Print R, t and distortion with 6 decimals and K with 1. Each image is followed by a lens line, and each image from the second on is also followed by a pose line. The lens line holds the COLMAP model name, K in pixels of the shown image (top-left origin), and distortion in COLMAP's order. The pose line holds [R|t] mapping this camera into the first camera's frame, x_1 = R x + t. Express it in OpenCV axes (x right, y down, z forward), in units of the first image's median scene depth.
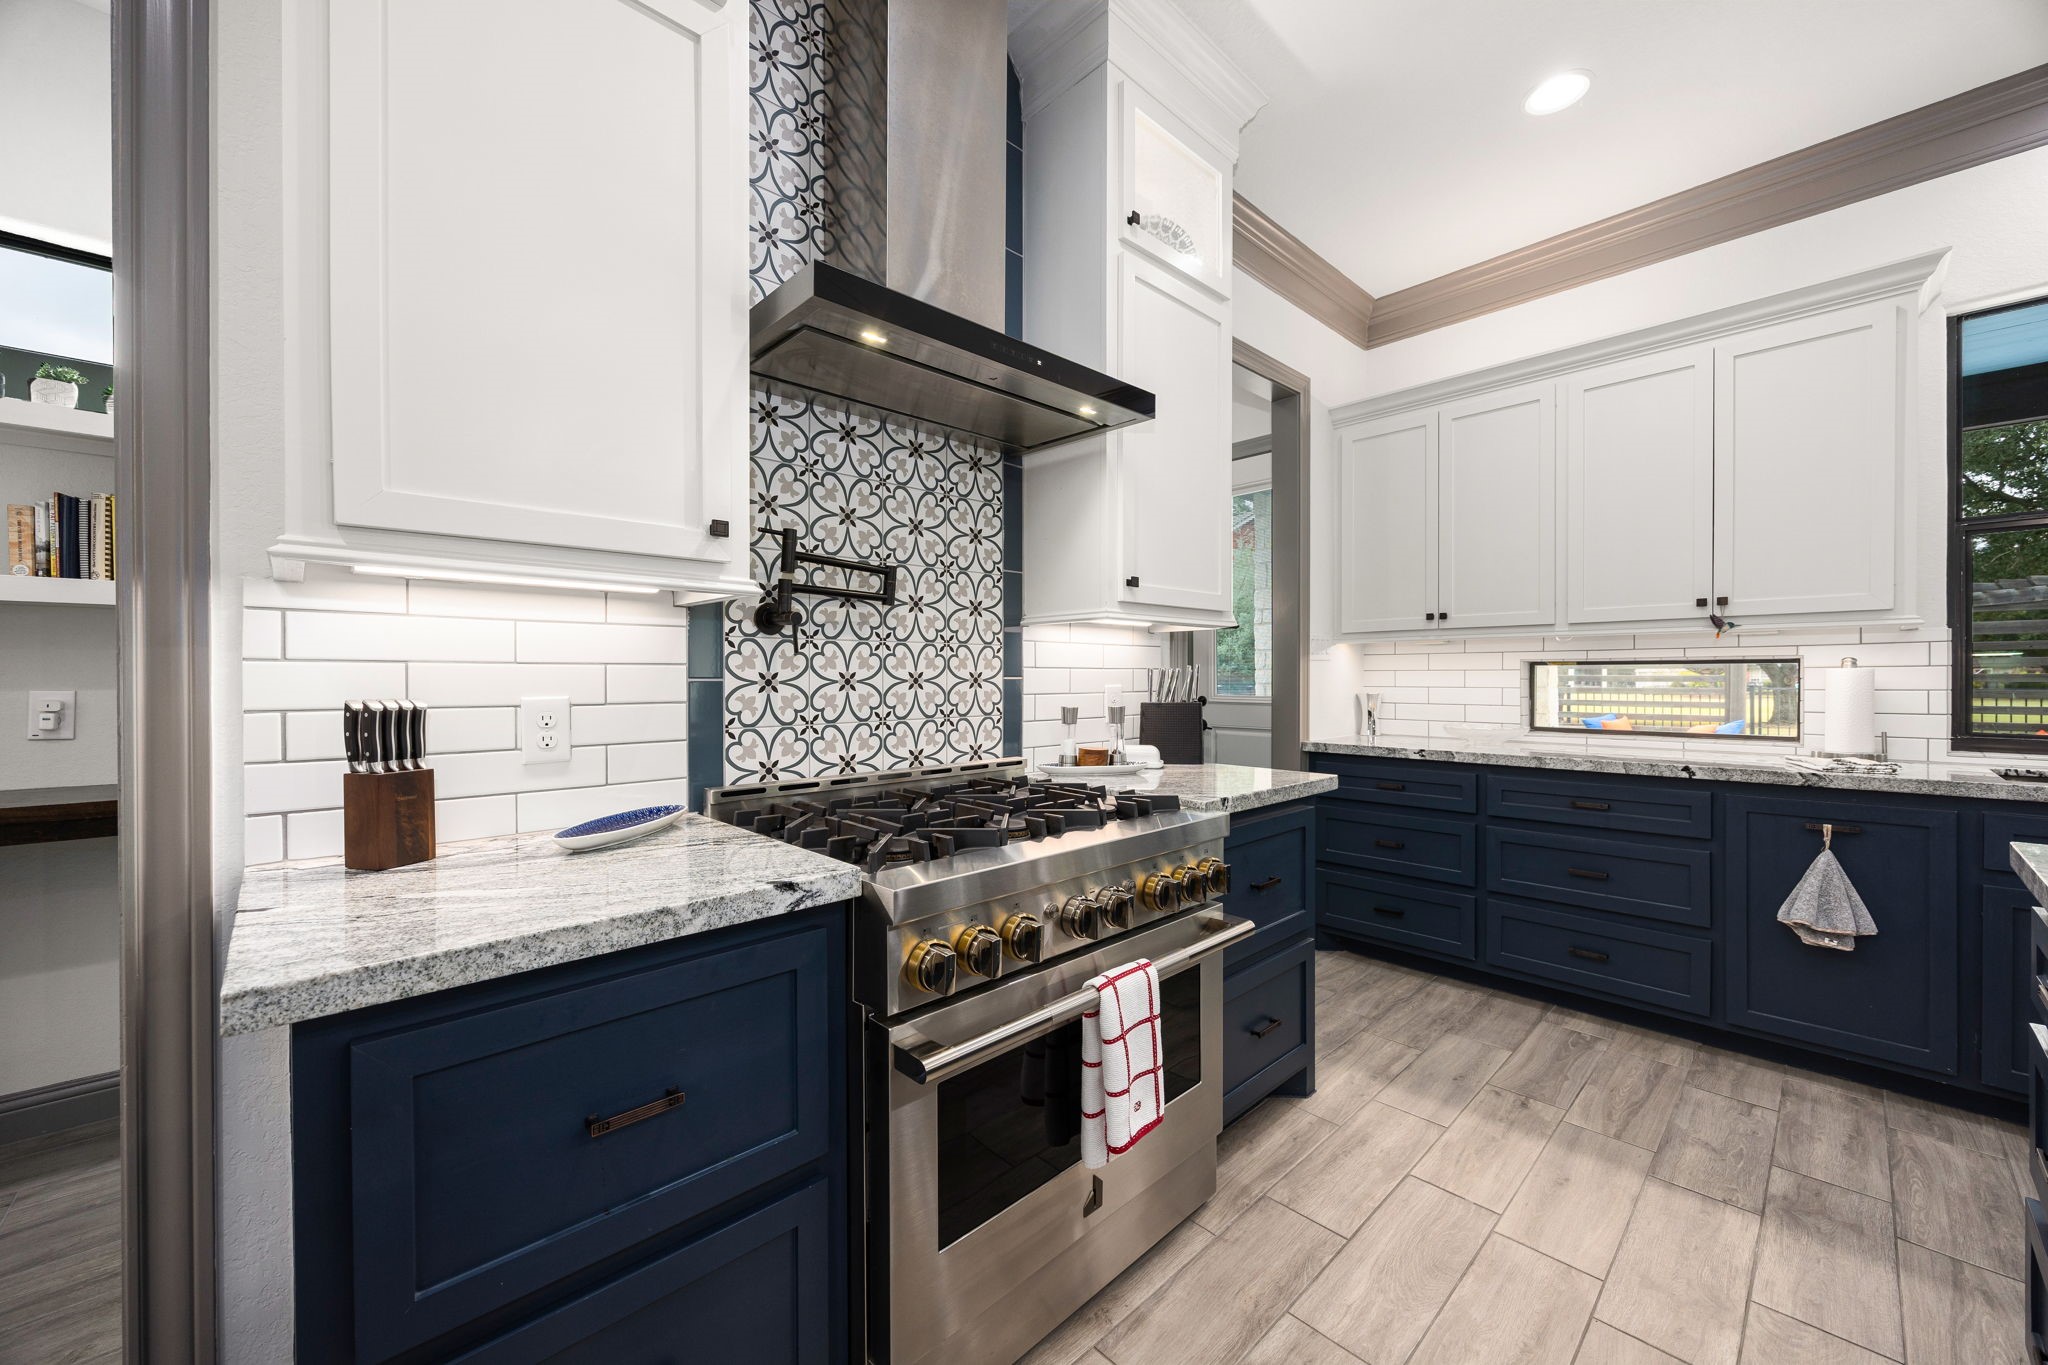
lens RADIAL K [[779.9, 0, 1021.5], [0, 779.9, 683.0], [0, 0, 1]] dist [-0.002596, 0.000181]
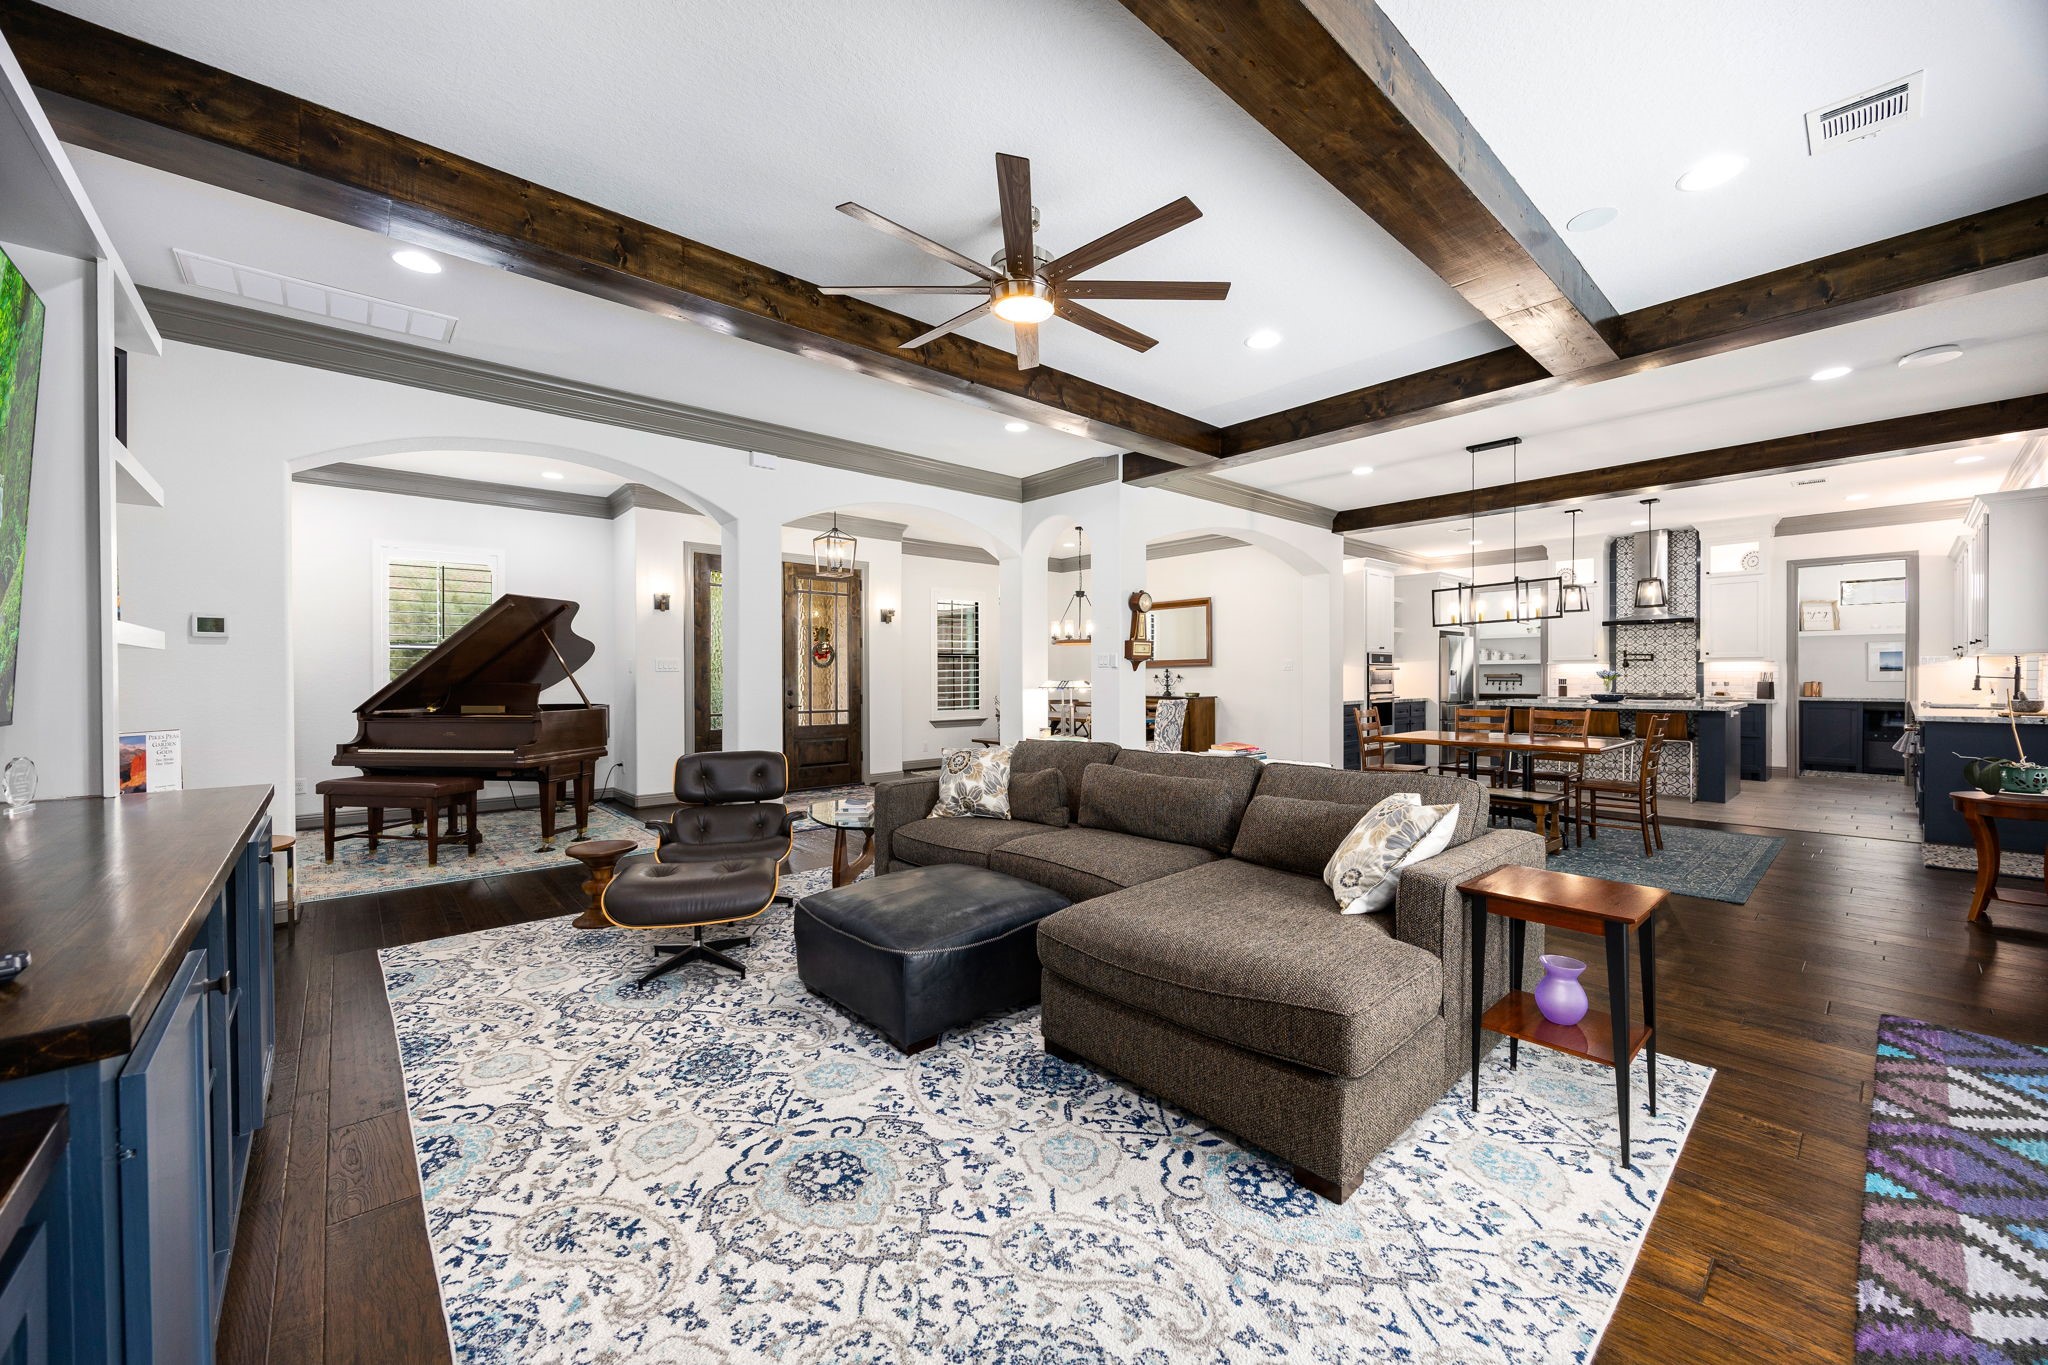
lens RADIAL K [[779.9, 0, 1016.6], [0, 779.9, 688.4], [0, 0, 1]] dist [-0.002596, 0.000181]
pose [[-0.033376, 0.018624, -0.999269, 4.502167], [-0.001339, 0.999825, 0.018679, -0.007592], [0.999442, 0.001962, -0.033345, -2.677742]]
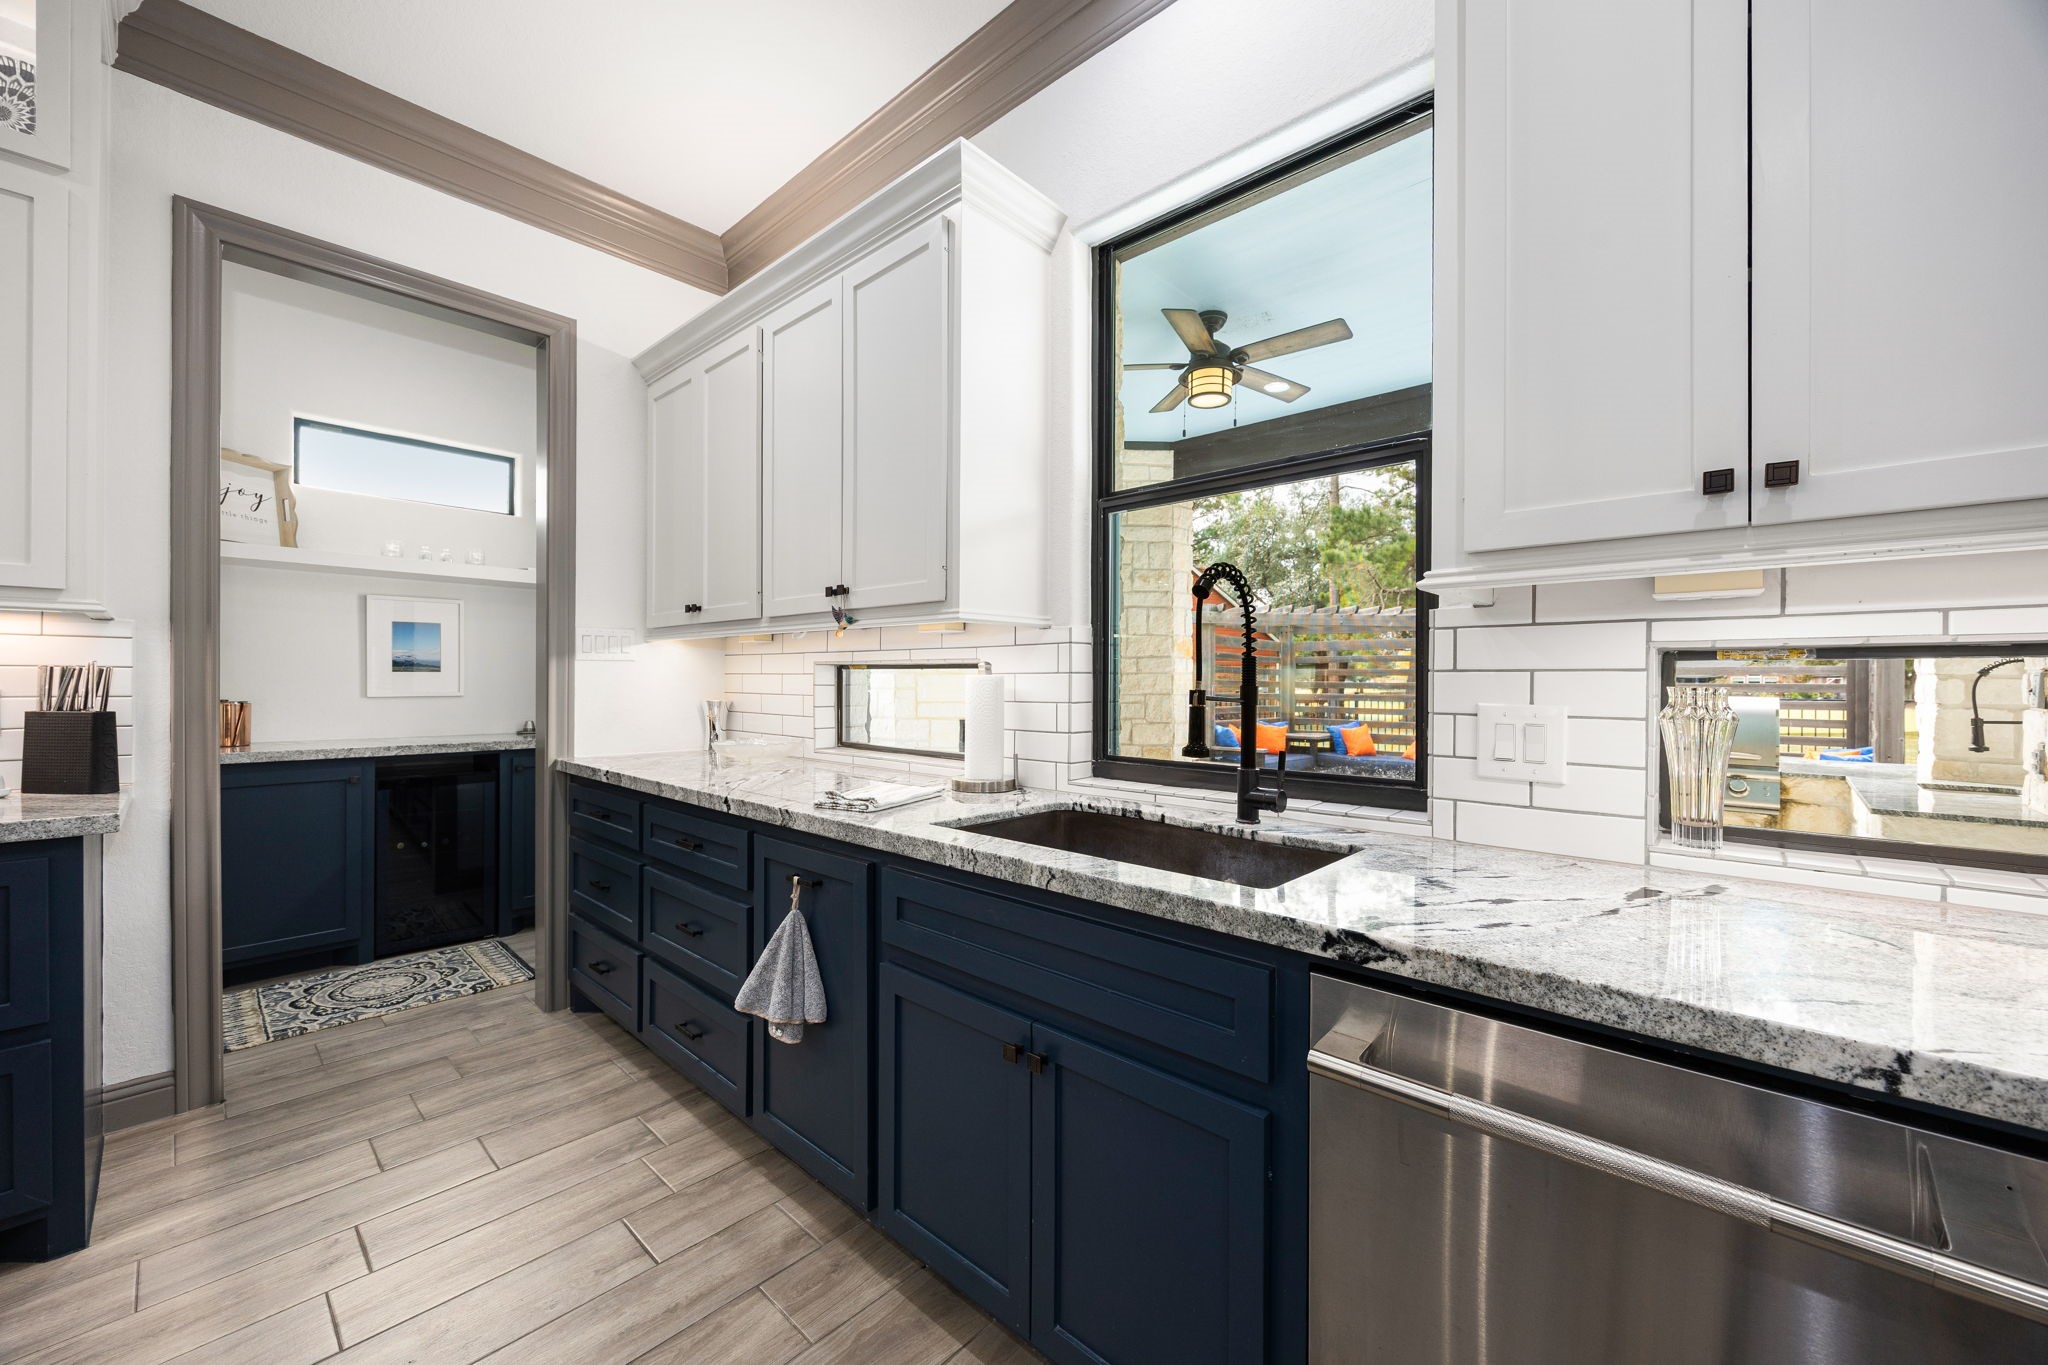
lens RADIAL K [[779.9, 0, 1027.2], [0, 779.9, 682.1], [0, 0, 1]] dist [-0.002596, 0.000181]
pose [[0.997230, 0.008931, 0.073835, 1.239151], [-0.008437, 0.999940, -0.006998, -0.007126], [-0.073893, 0.006356, 0.997246, 0.217202]]
